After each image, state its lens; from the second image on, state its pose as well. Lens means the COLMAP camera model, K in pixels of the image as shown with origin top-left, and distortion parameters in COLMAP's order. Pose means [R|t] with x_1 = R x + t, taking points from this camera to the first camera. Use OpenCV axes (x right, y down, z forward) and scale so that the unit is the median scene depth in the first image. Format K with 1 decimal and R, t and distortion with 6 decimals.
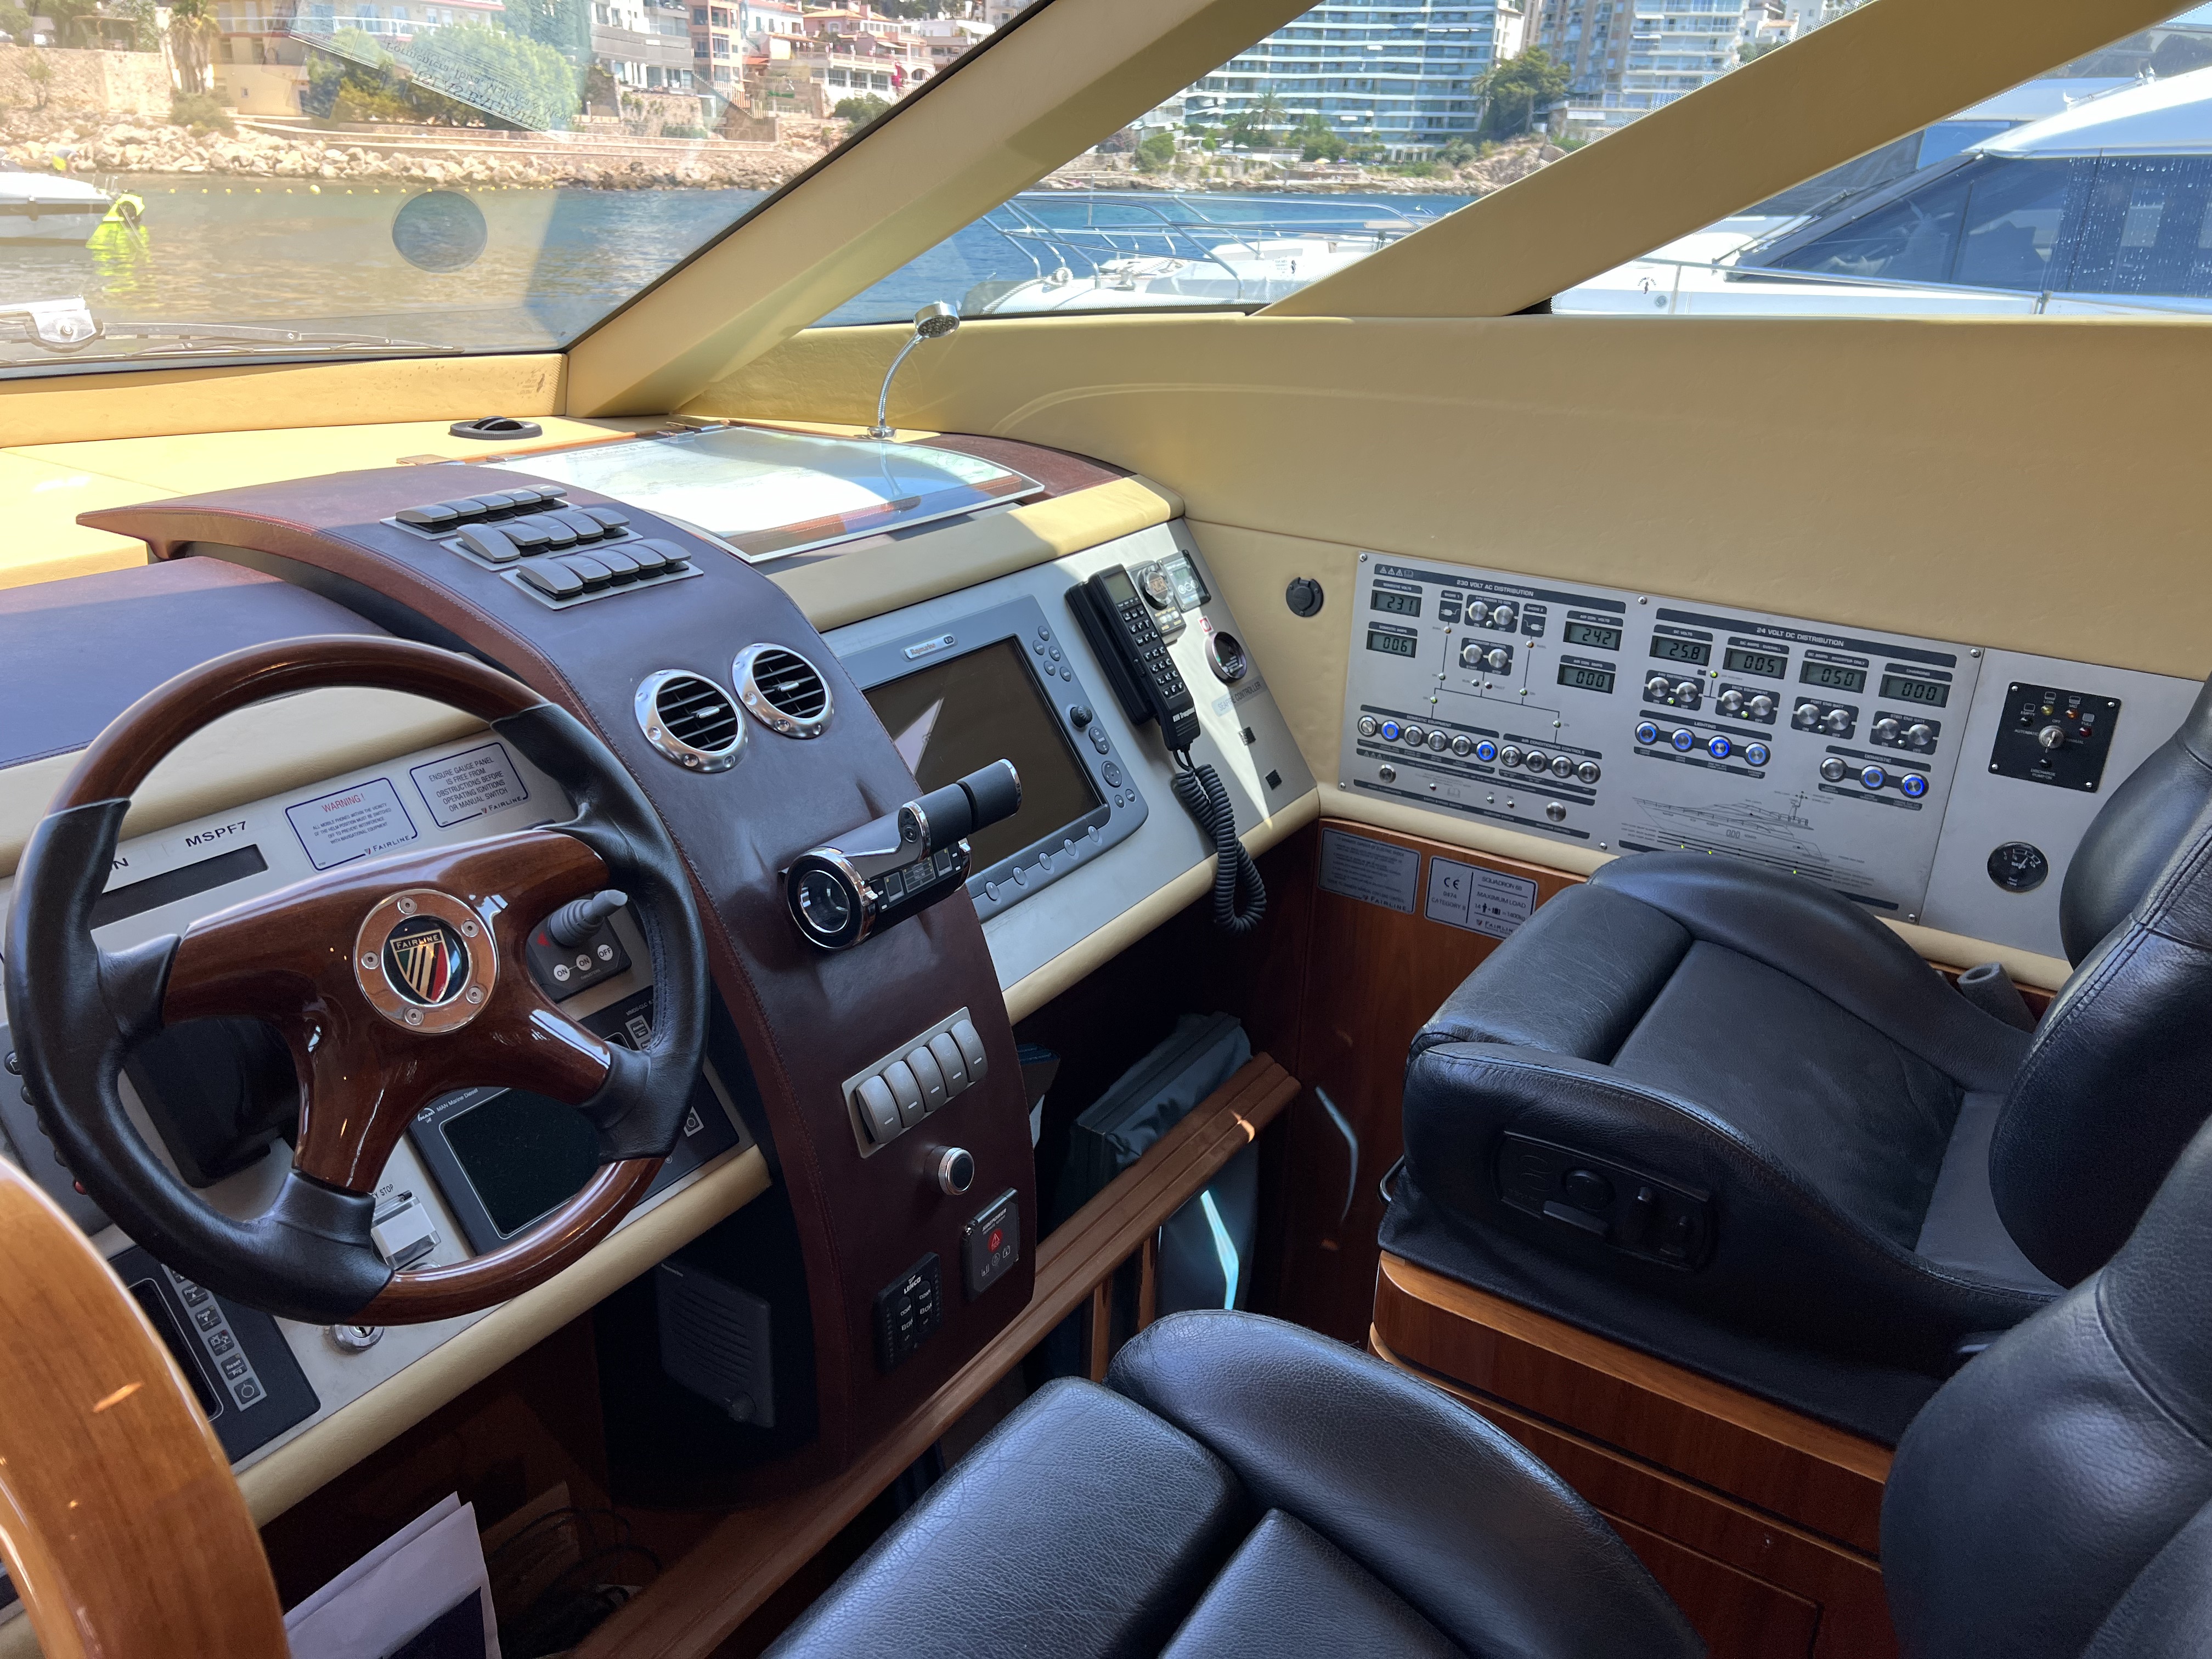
lens RADIAL K [[1621.3, 0, 1111.1], [0, 1621.3, 836.9], [0, 0, 1]] dist [-0.003131, -0.013560]
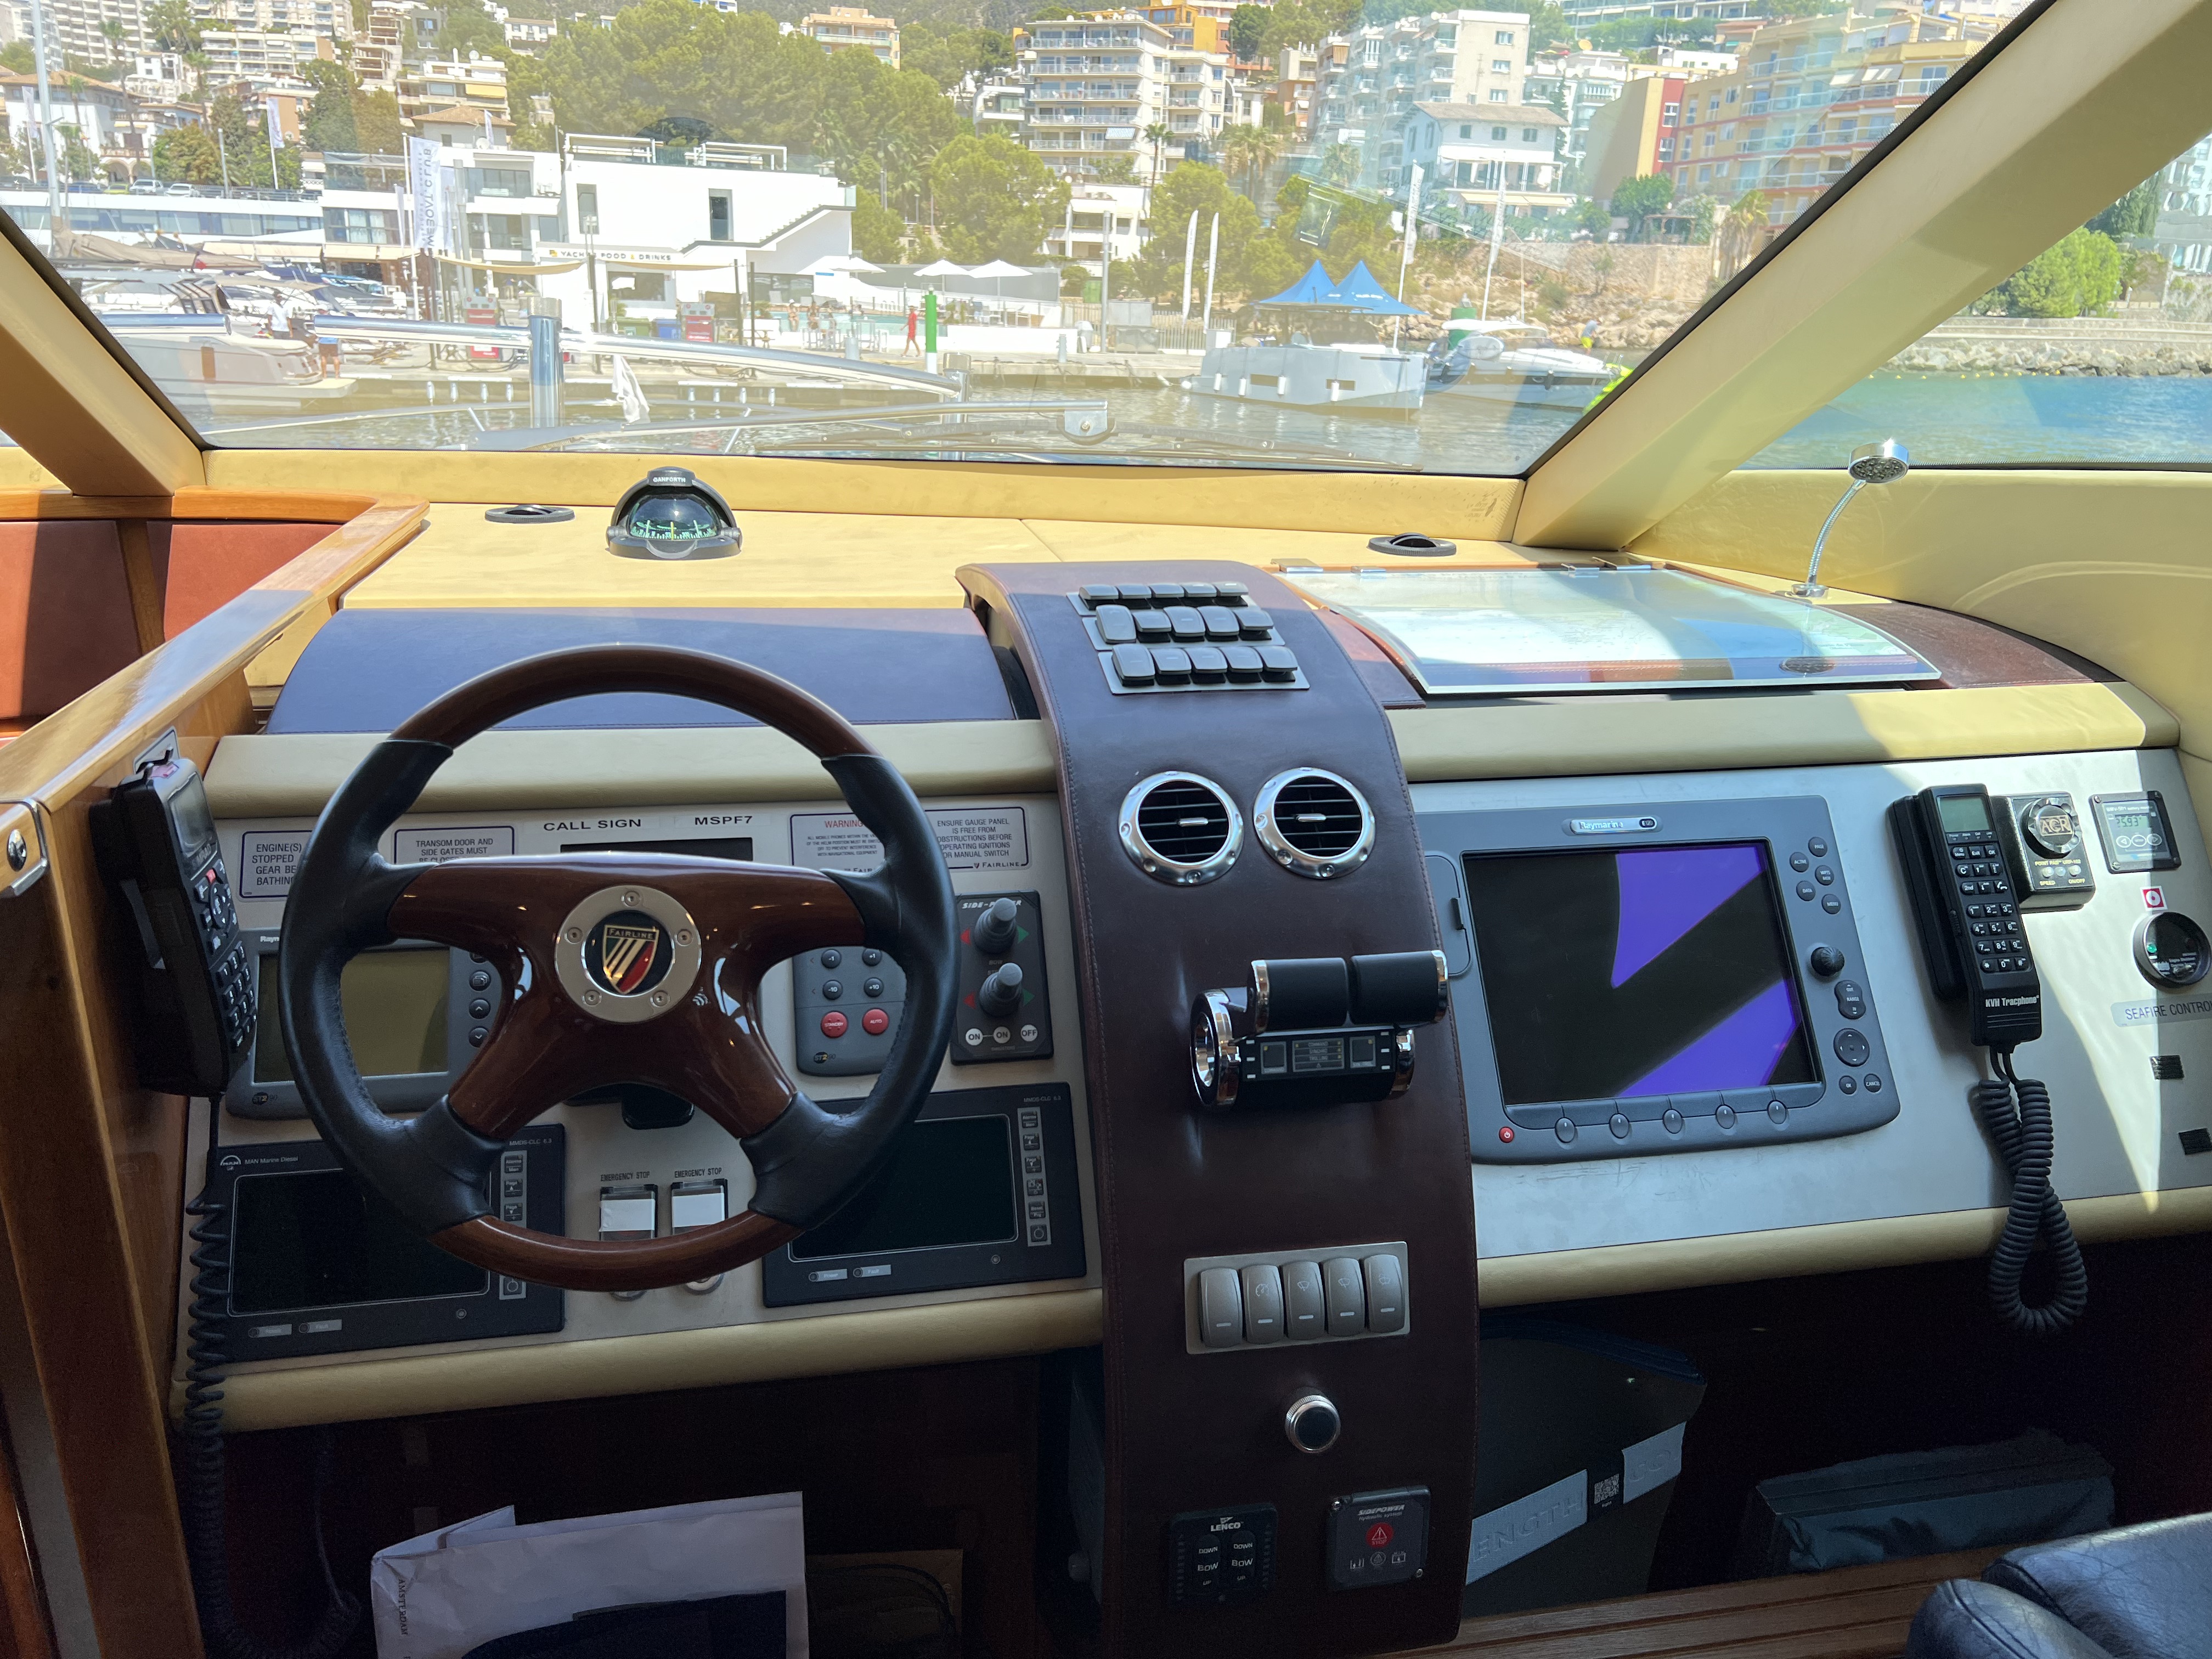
lens RADIAL K [[1621.3, 0, 1107.6], [0, 1621.3, 823.5], [0, 0, 1]] dist [-0.003131, -0.013560]
pose [[0.692598, 0.203607, -0.691992, 0.249194], [-0.273260, 0.961893, 0.009522, -0.049405], [0.667561, 0.182499, 0.721843, 0.203551]]
